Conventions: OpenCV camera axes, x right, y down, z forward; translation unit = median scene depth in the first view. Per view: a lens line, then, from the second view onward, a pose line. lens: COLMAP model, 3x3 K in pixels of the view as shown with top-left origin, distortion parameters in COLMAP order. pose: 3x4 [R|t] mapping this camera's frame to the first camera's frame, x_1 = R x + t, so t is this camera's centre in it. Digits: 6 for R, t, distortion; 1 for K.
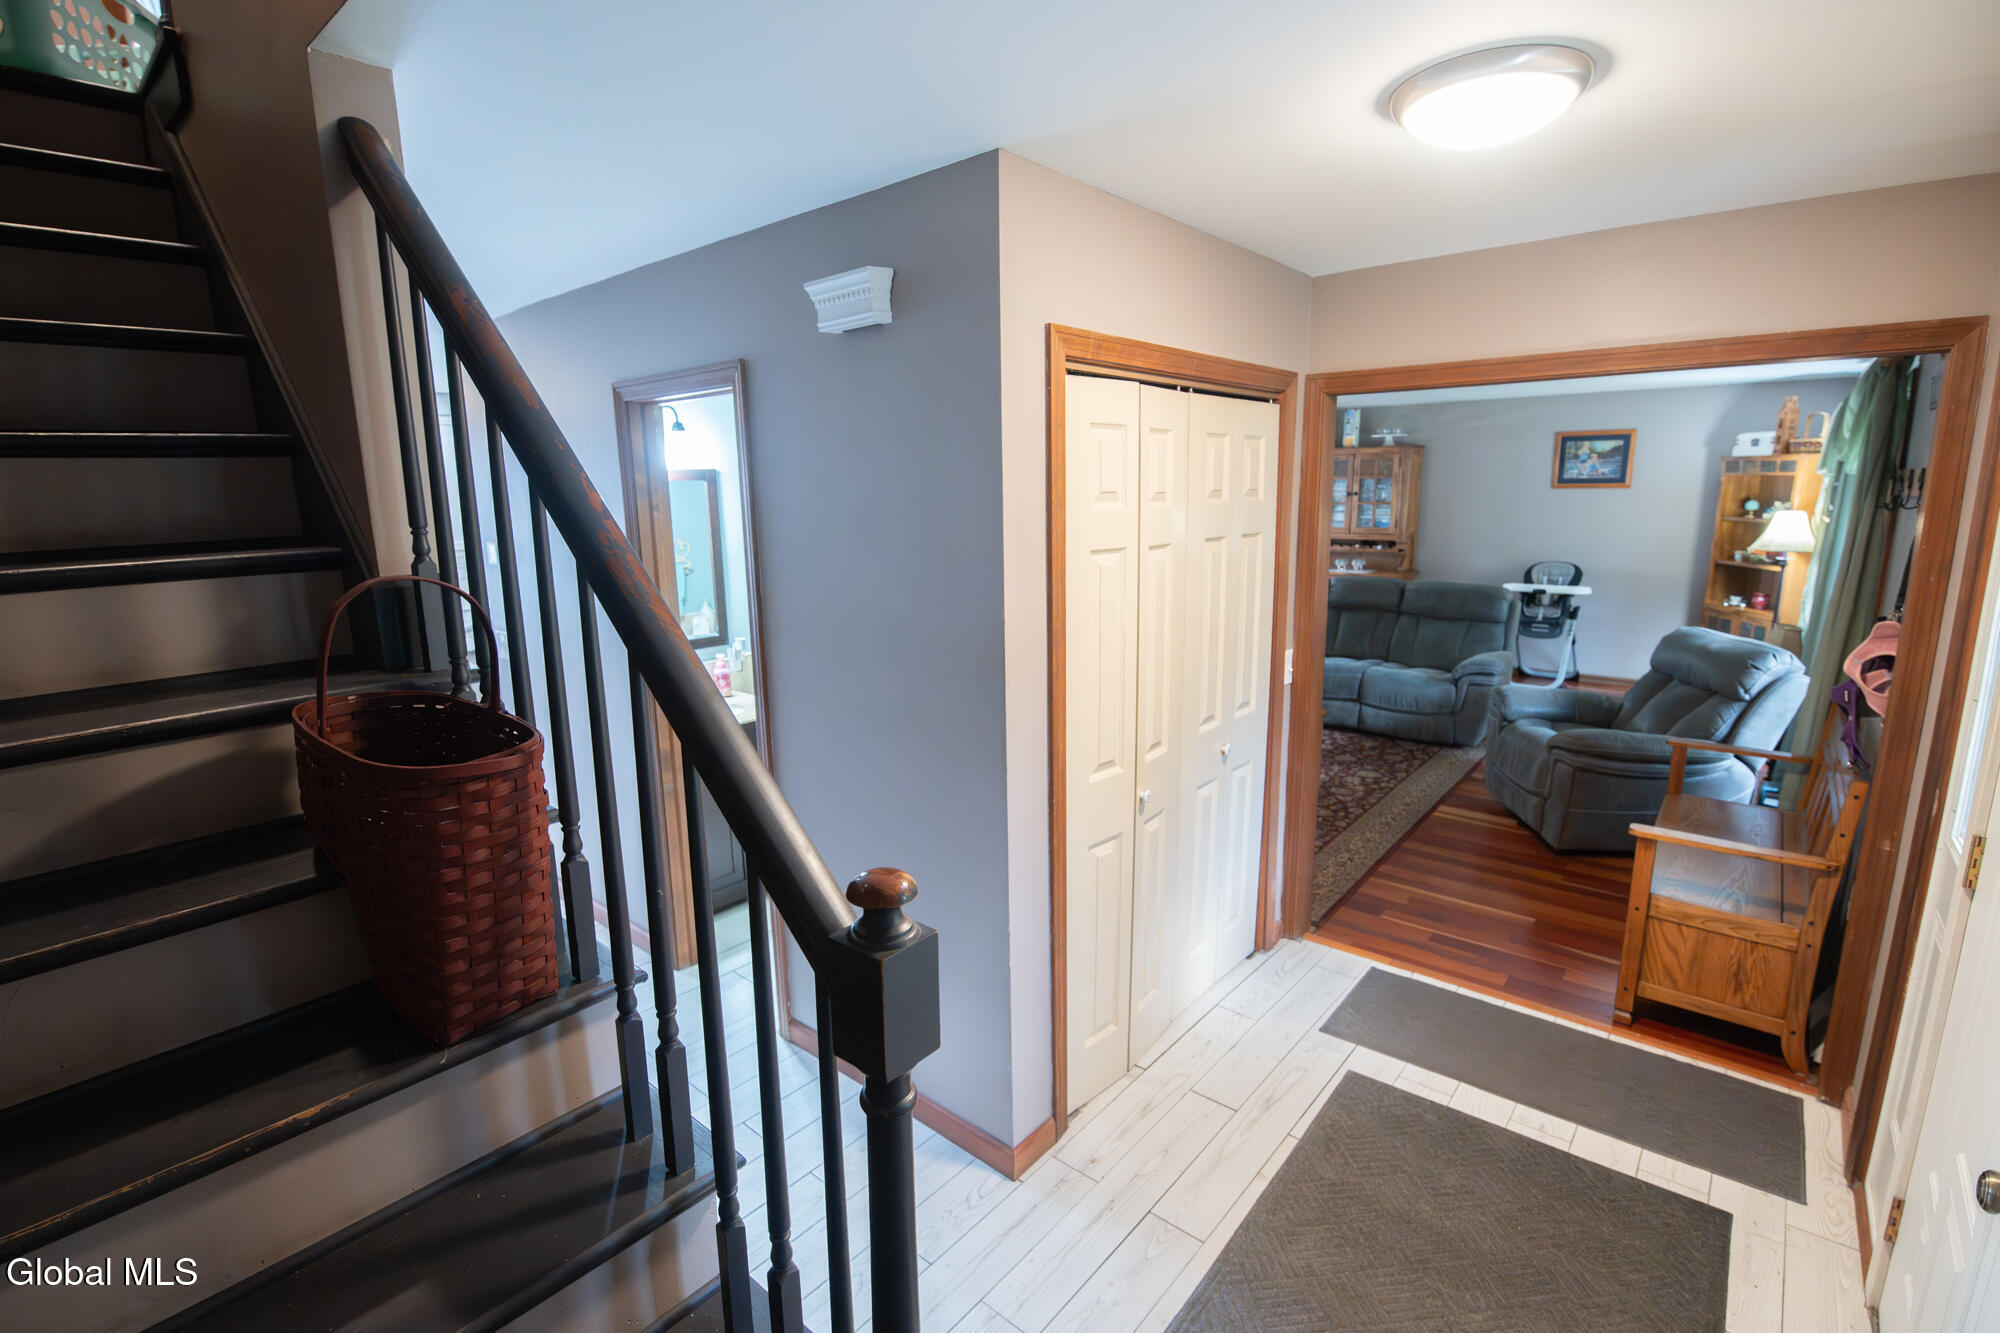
lens RADIAL K [[875.0, 0, 1022.5], [0, 875.0, 663.6], [0, 0, 1]] dist [0.001951, -0.005323]
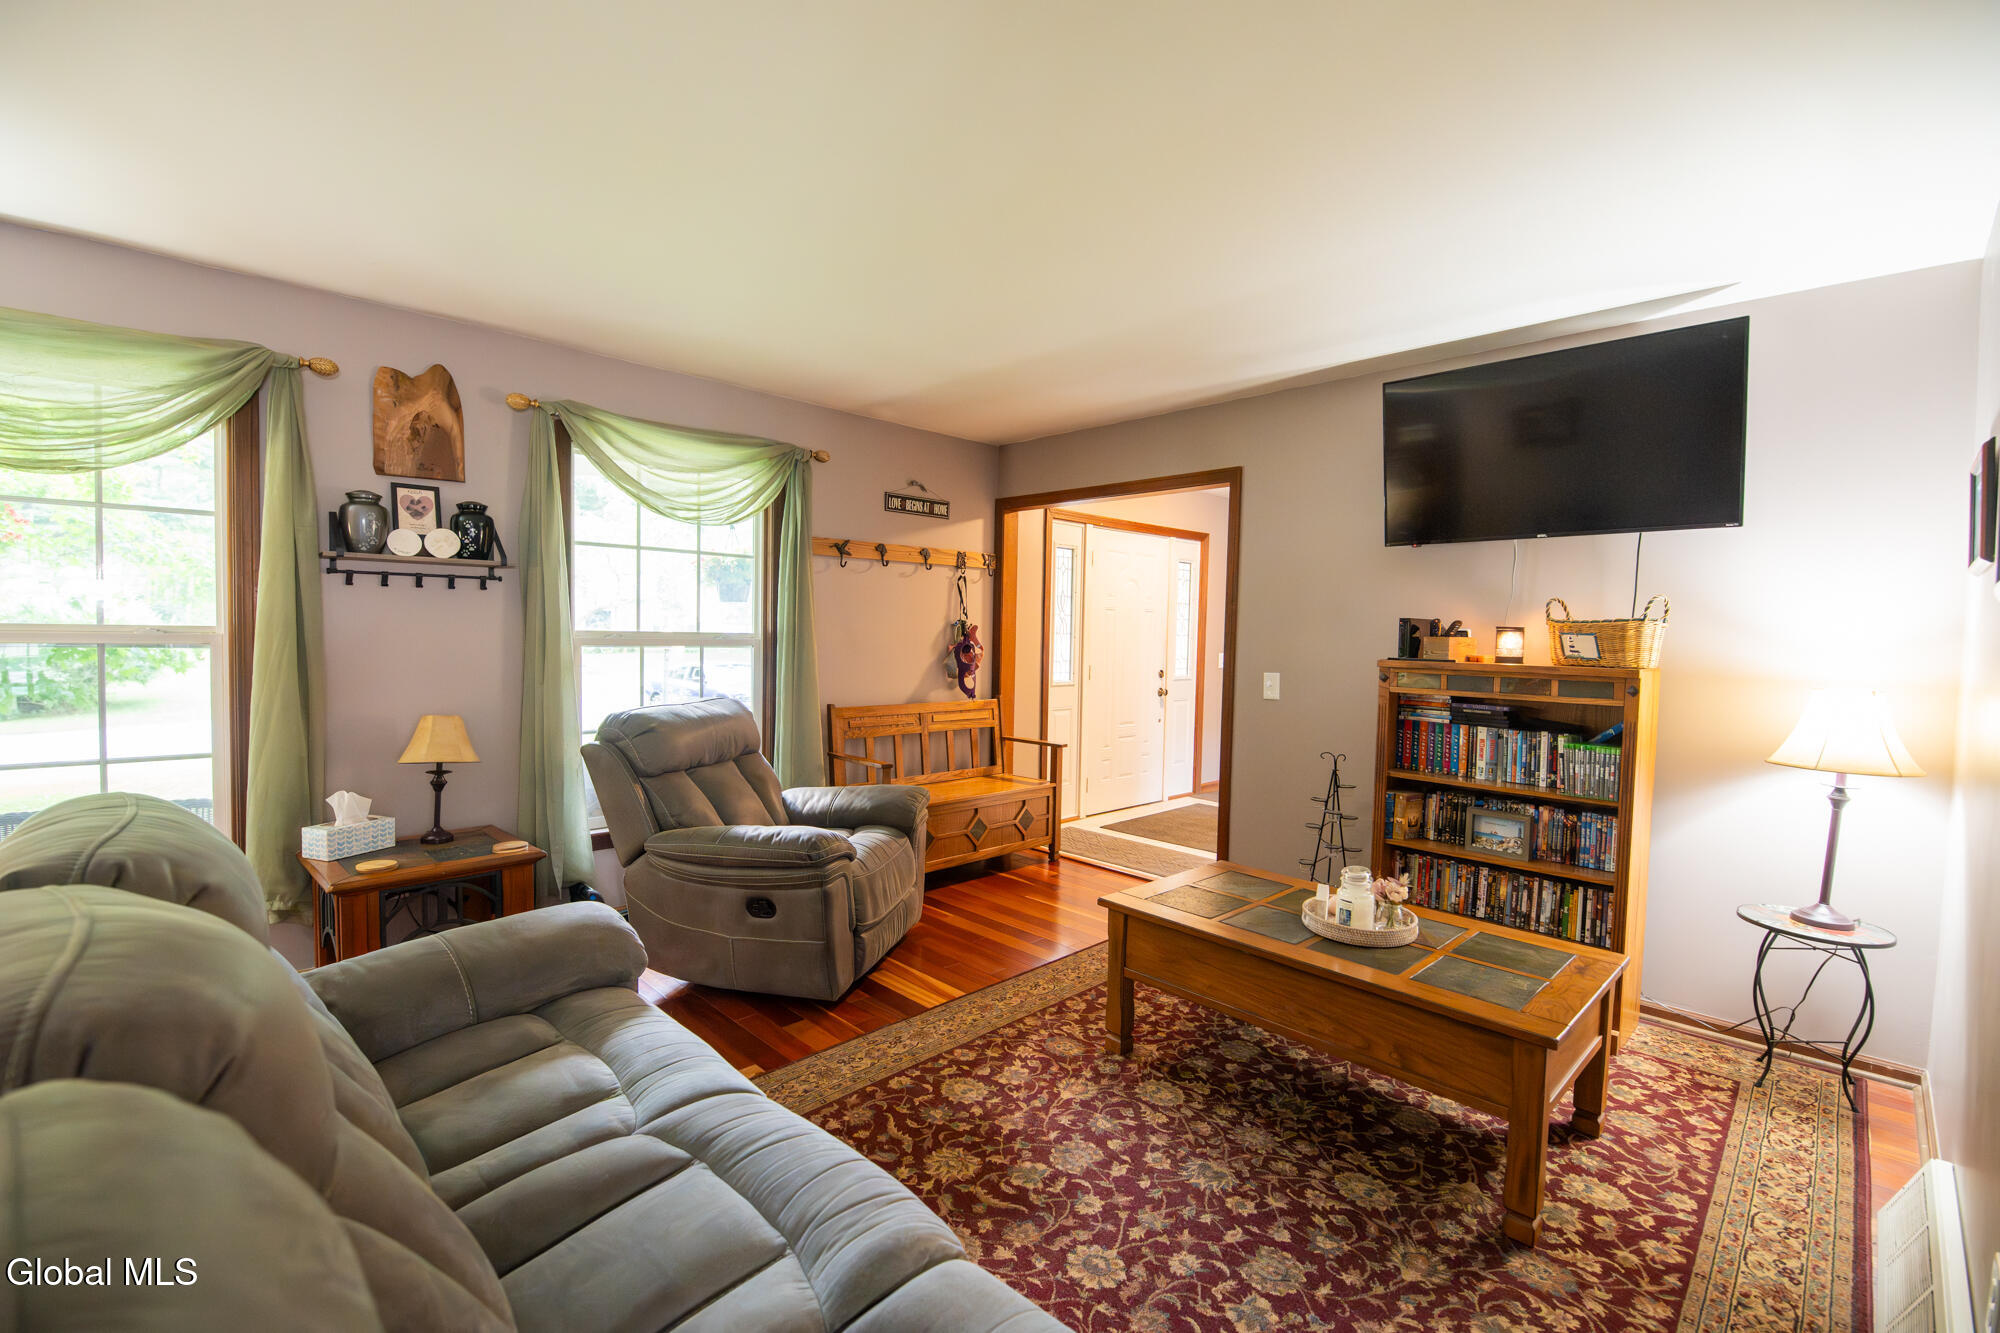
lens RADIAL K [[875.0, 0, 997.8], [0, 875.0, 668.0], [0, 0, 1]] dist [0.001951, -0.005323]
pose [[-0.996577, -0.005750, 0.082466, 0.264562], [0.013342, 0.973312, 0.229098, -0.154963], [-0.081583, 0.229414, -0.969904, 1.085298]]
